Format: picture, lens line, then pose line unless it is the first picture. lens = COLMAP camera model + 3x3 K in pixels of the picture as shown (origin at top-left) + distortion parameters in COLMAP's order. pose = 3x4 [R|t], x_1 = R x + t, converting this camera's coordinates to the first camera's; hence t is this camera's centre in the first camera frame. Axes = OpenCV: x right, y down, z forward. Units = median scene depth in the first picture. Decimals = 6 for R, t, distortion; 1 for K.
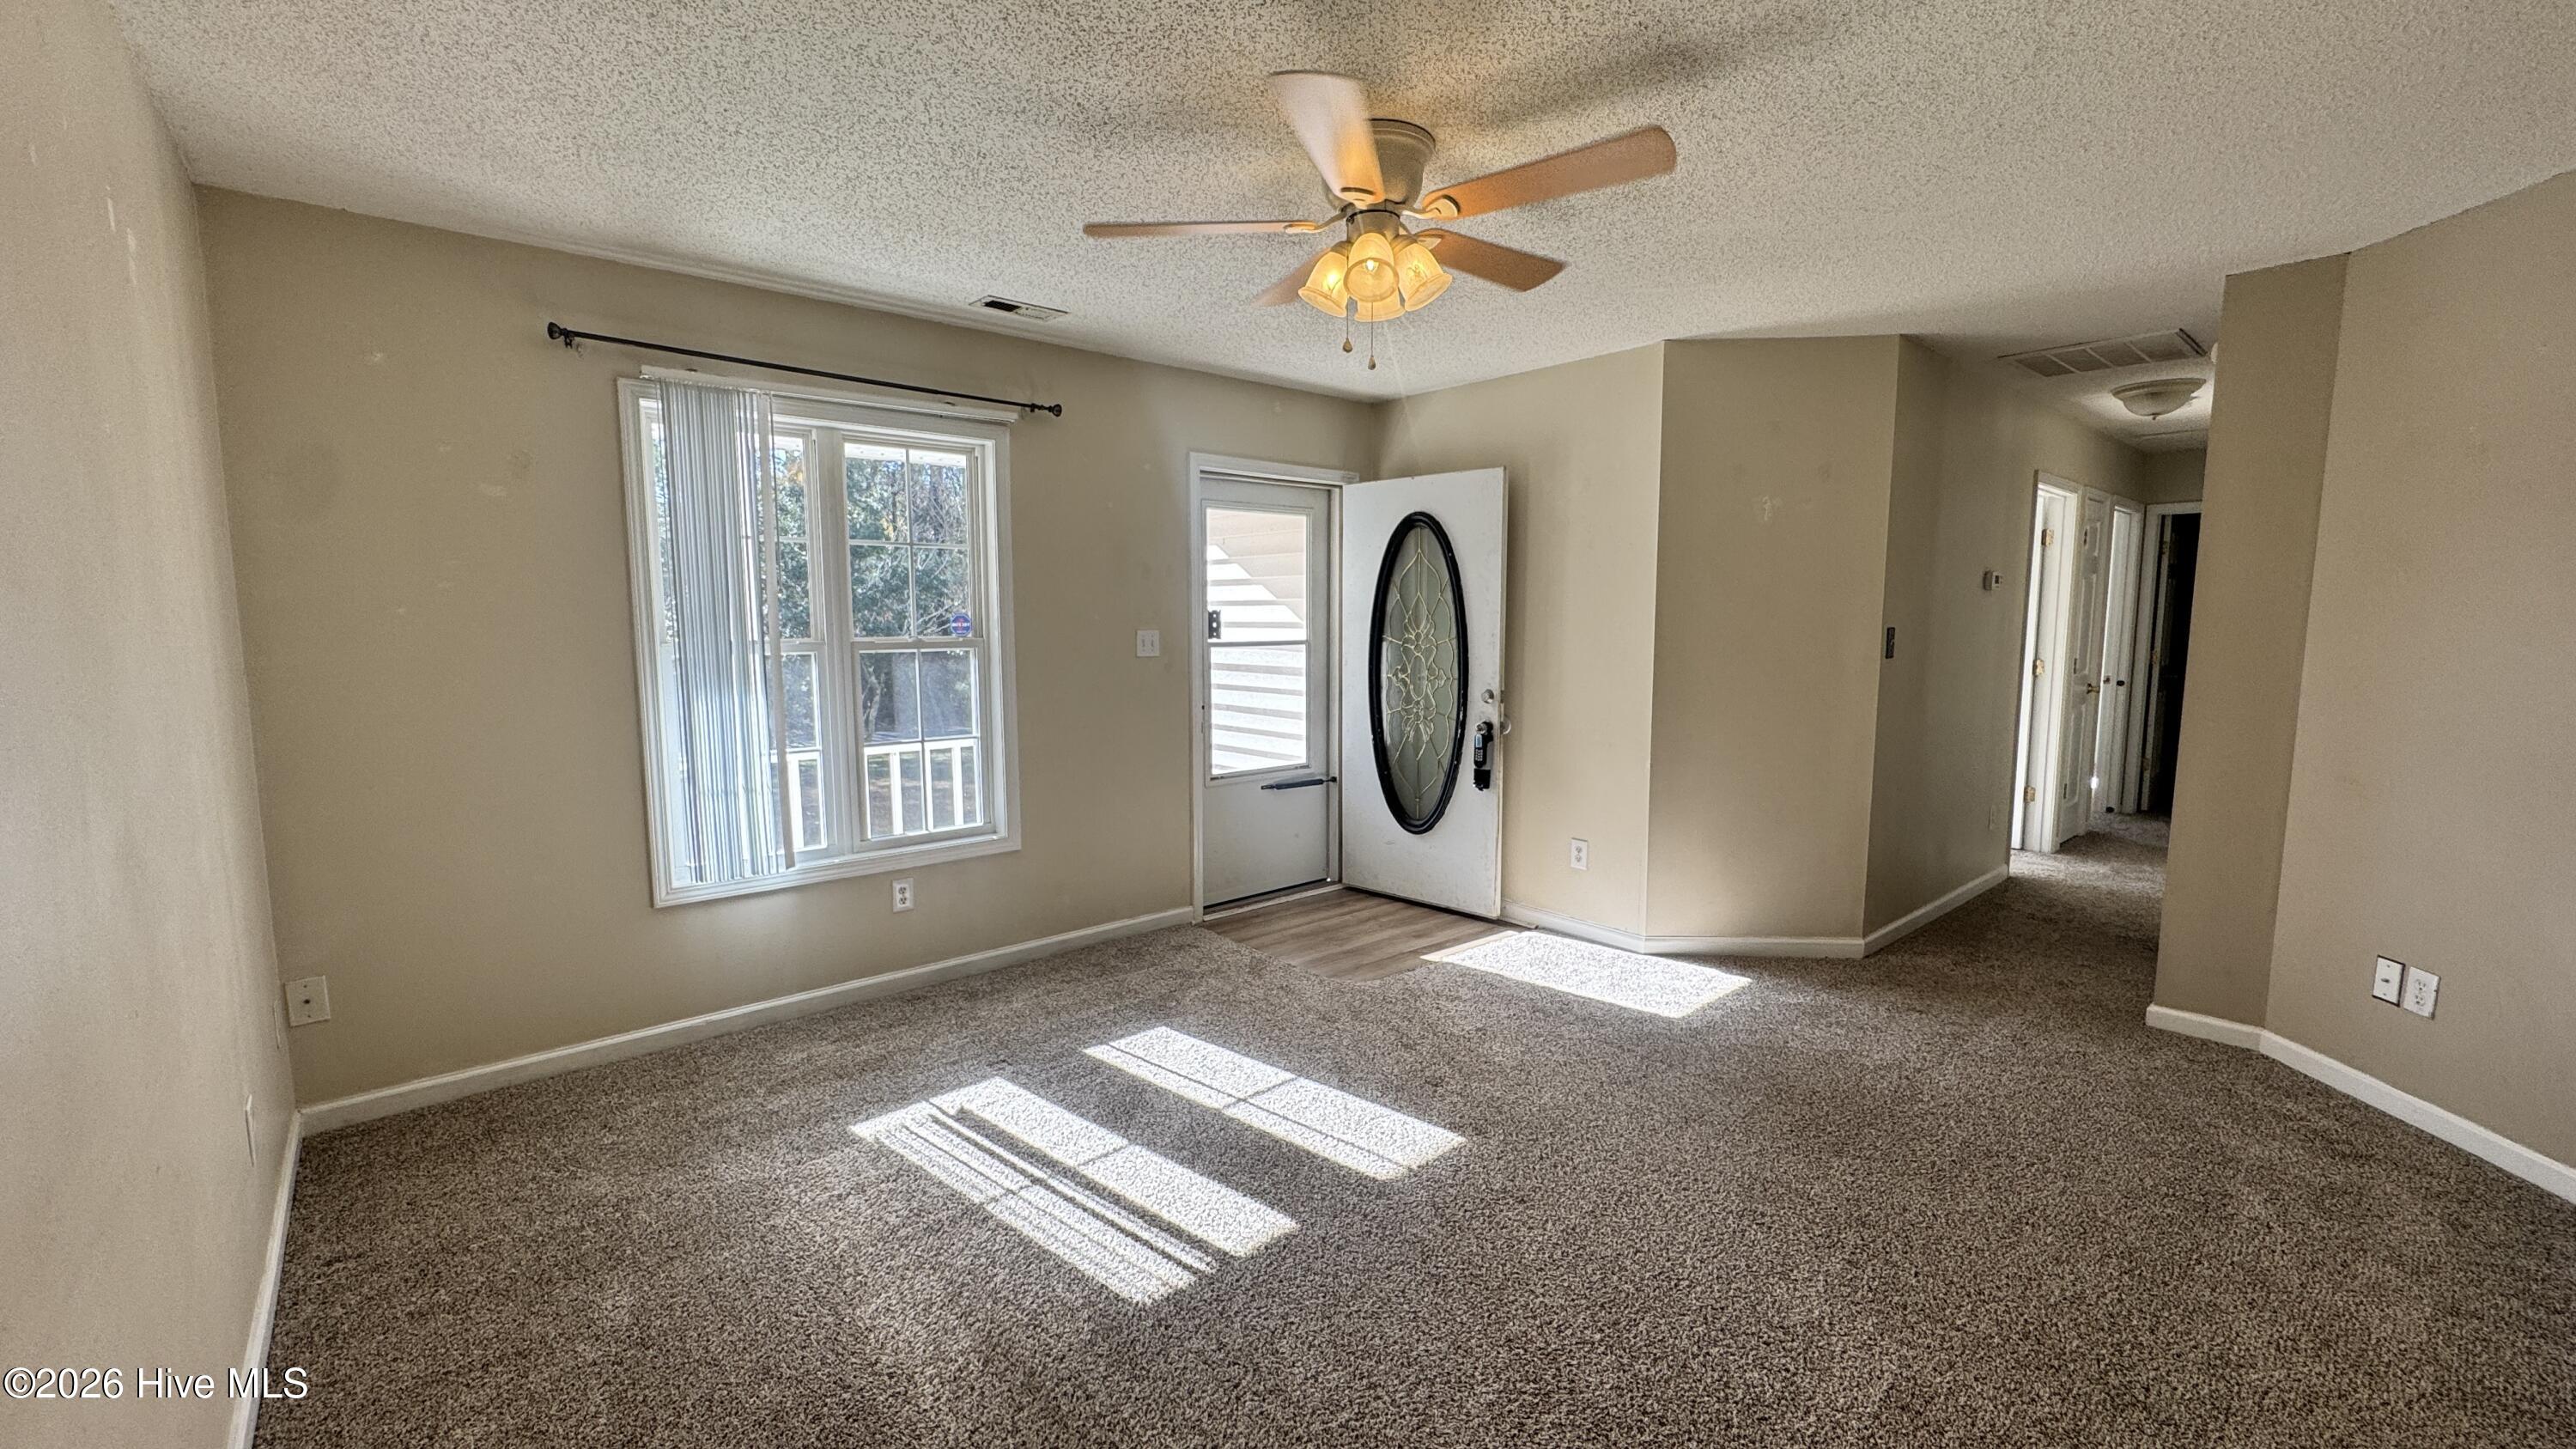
lens RADIAL K [[1034.6, 0, 1300.5], [0, 1034.6, 723.7], [0, 0, 1]] dist [-0.001333, 0.000237]
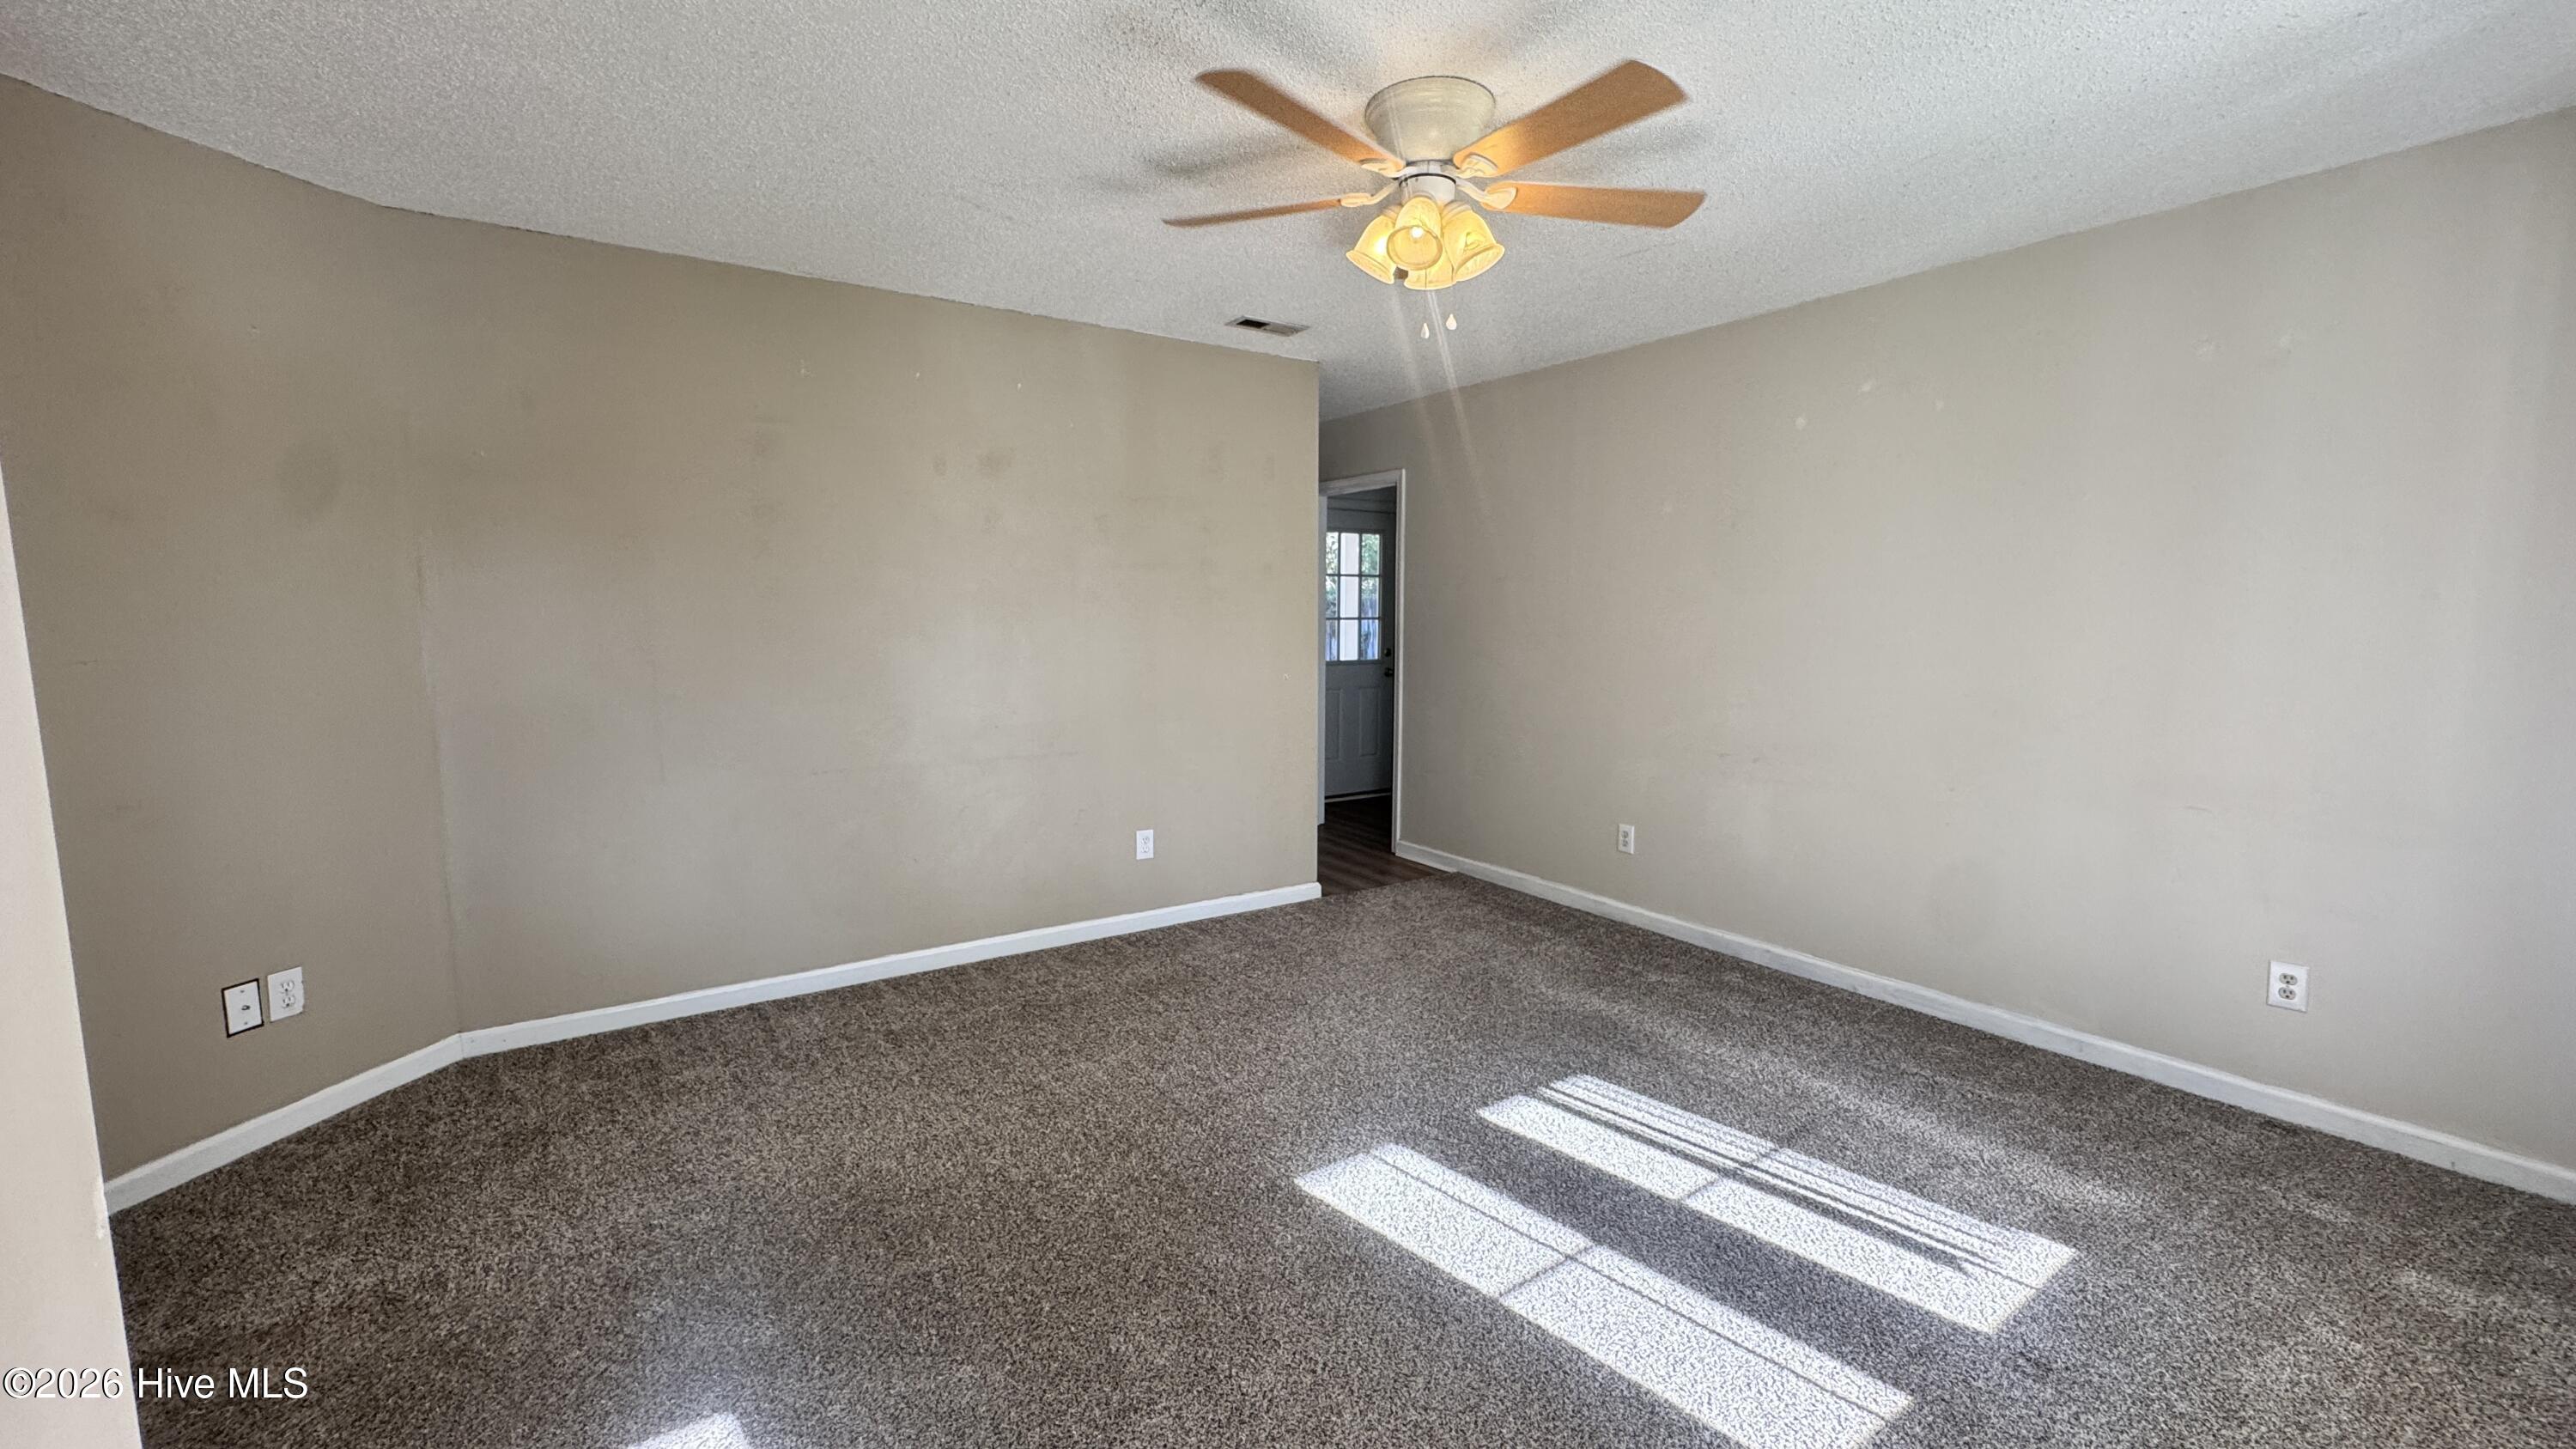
lens RADIAL K [[1034.6, 0, 1303.6], [0, 1034.6, 723.2], [0, 0, 1]] dist [-0.001333, 0.000237]
pose [[-0.993527, -0.010178, 0.113144, 0.054449], [0.015010, 0.975484, 0.219557, -0.173117], [-0.112604, 0.219834, -0.969017, 1.735653]]
